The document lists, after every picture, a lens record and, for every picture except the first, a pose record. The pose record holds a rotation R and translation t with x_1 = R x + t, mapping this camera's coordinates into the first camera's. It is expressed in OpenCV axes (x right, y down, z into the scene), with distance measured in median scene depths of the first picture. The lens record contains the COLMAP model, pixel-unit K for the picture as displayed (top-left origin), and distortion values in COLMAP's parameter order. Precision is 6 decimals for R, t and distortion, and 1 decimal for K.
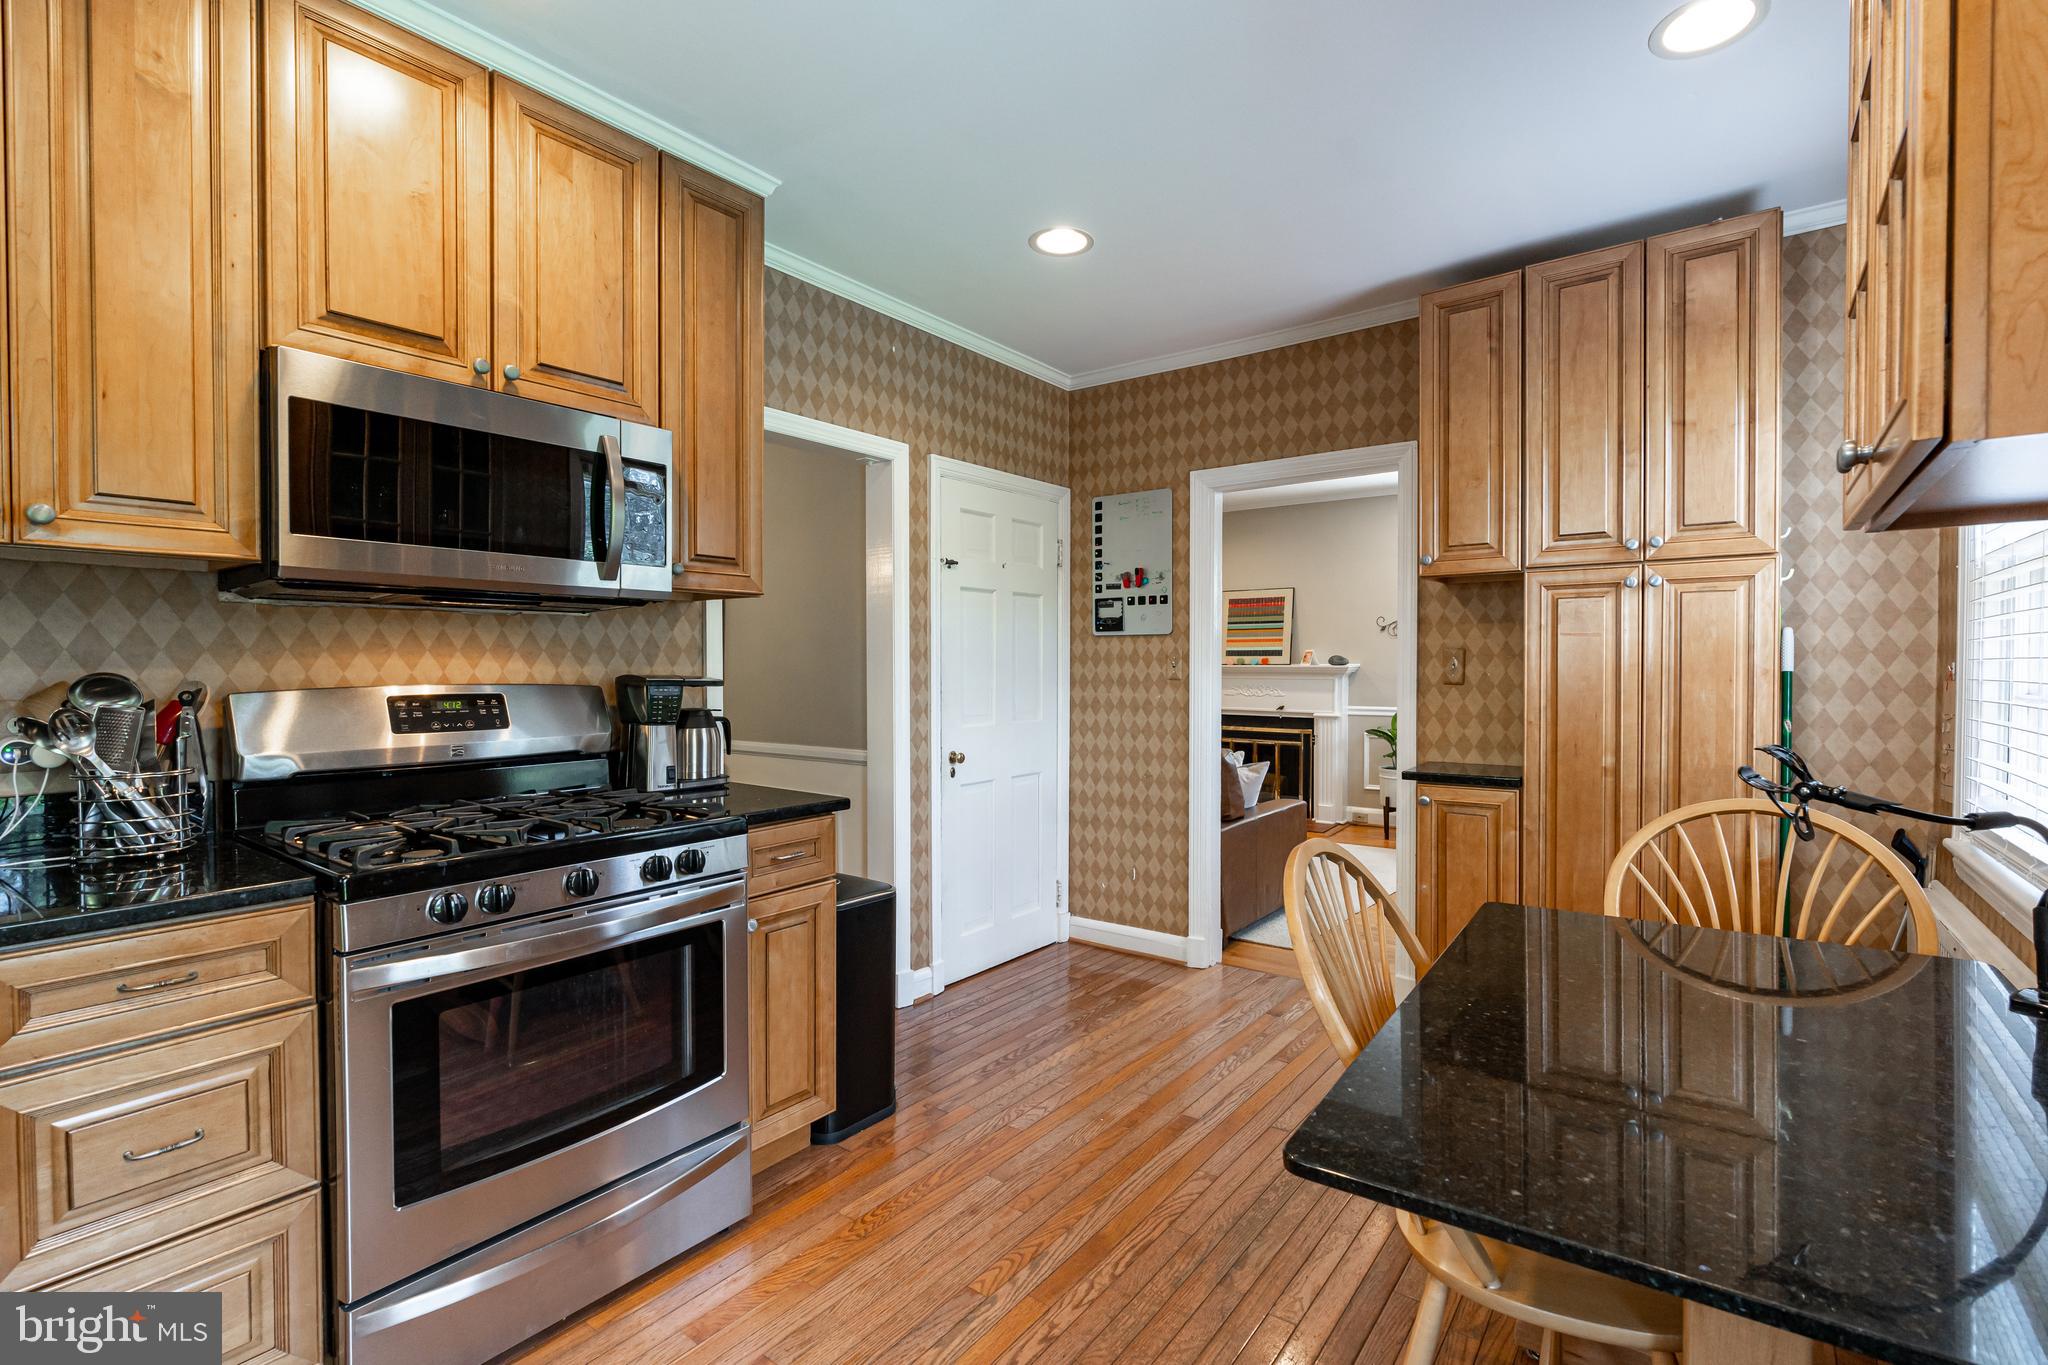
lens RADIAL K [[921.1, 0, 1020.4], [0, 921.1, 675.1], [0, 0, 1]] dist [-0.001557, -0.000181]
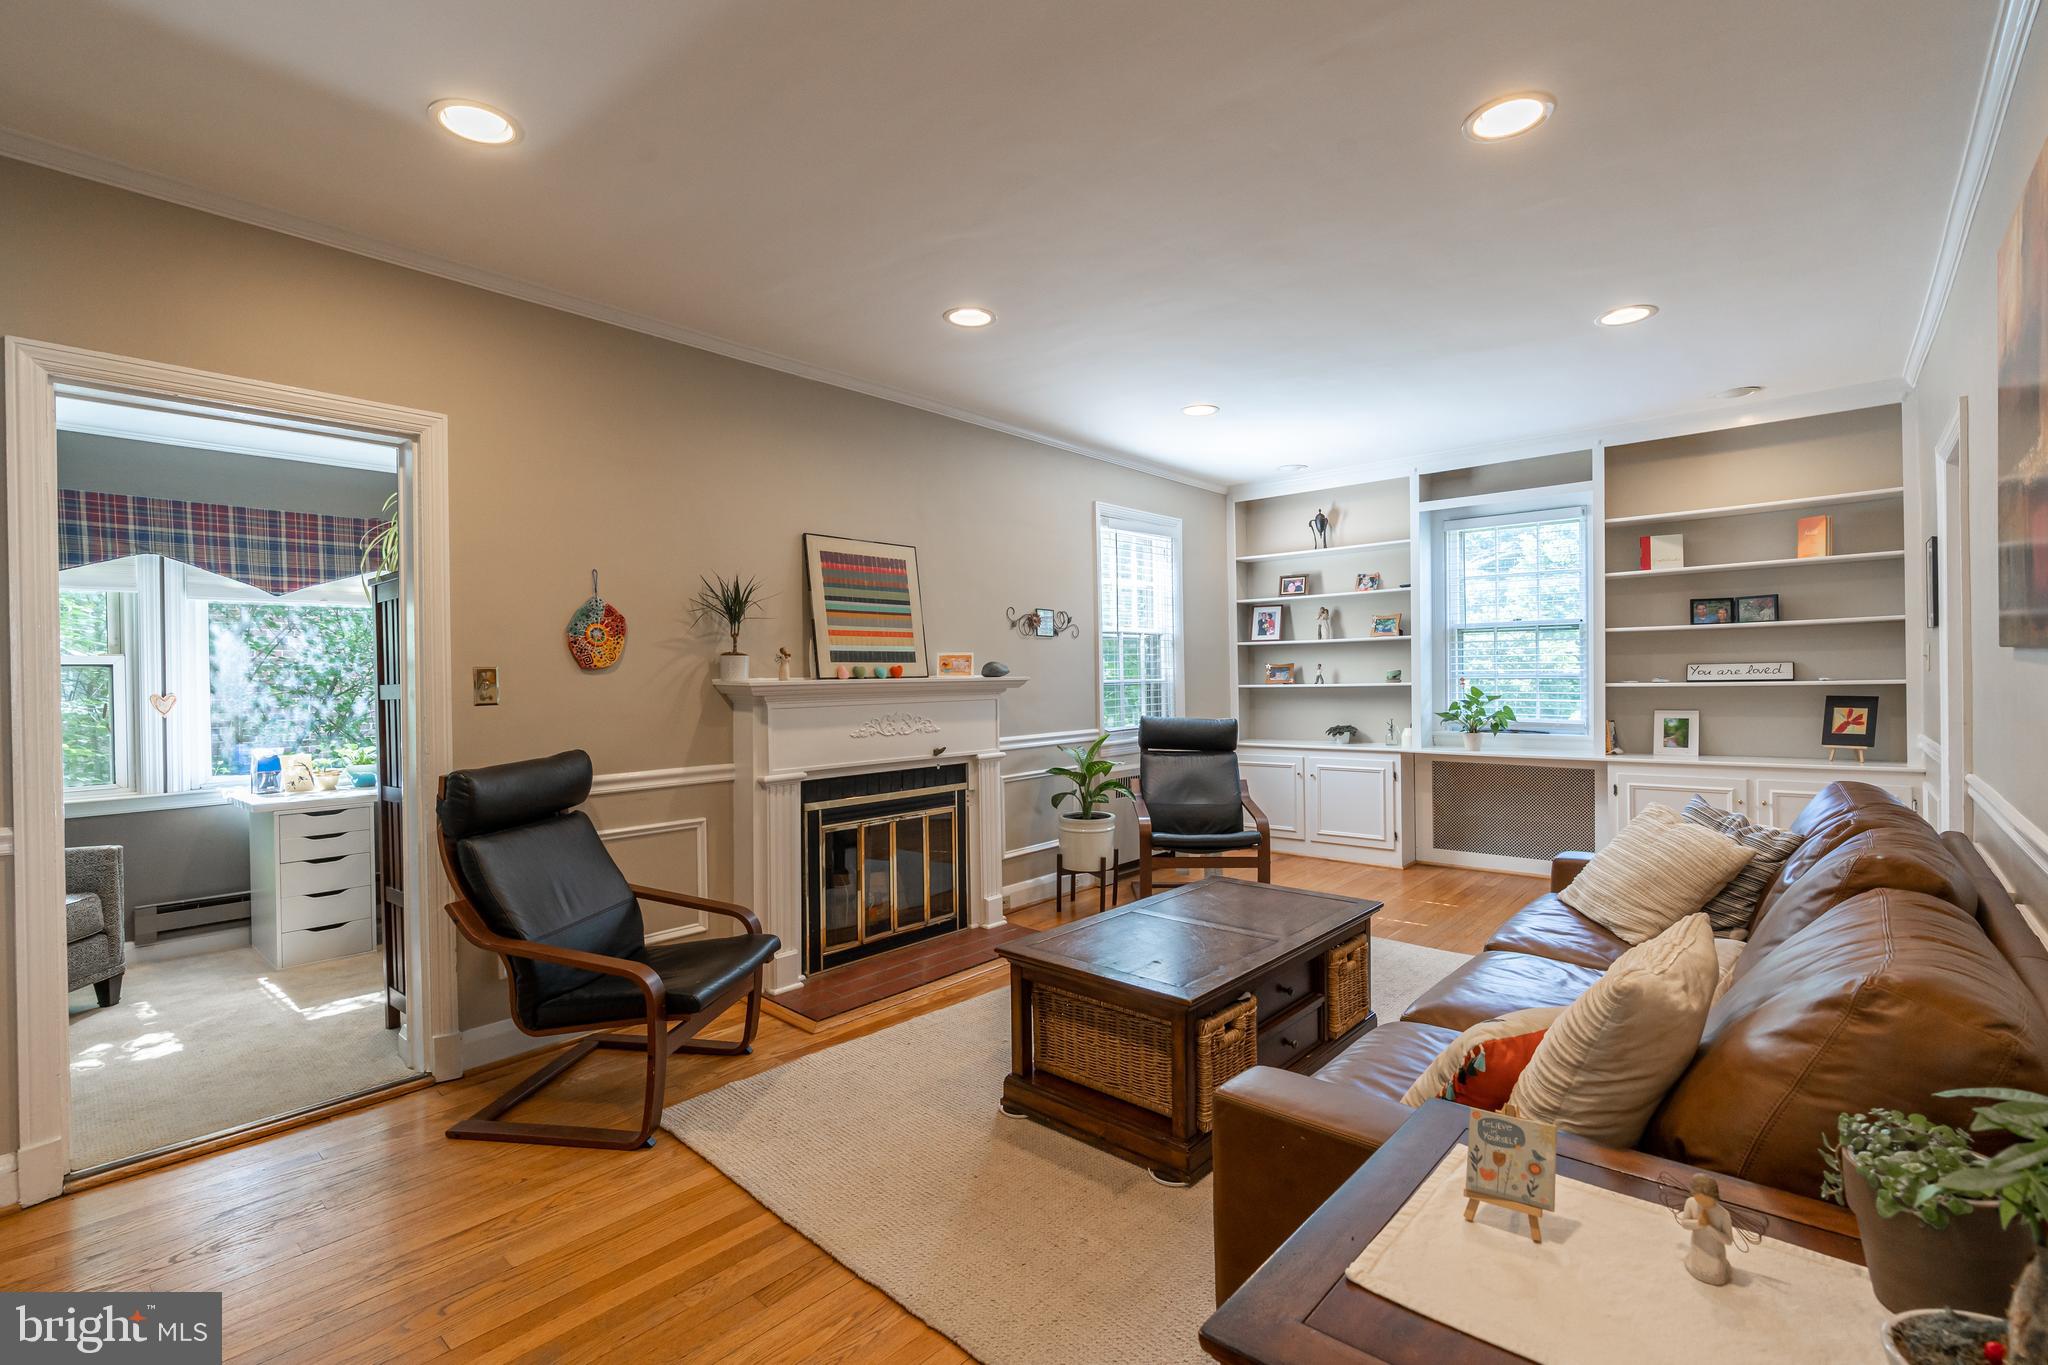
lens RADIAL K [[921.1, 0, 1022.0], [0, 921.1, 679.6], [0, 0, 1]] dist [-0.001557, -0.000181]
pose [[0.074826, -0.000691, 0.997196, -0.285129], [0.025284, 0.999680, -0.001205, -0.007816], [-0.996876, 0.025304, 0.074820, 0.893512]]
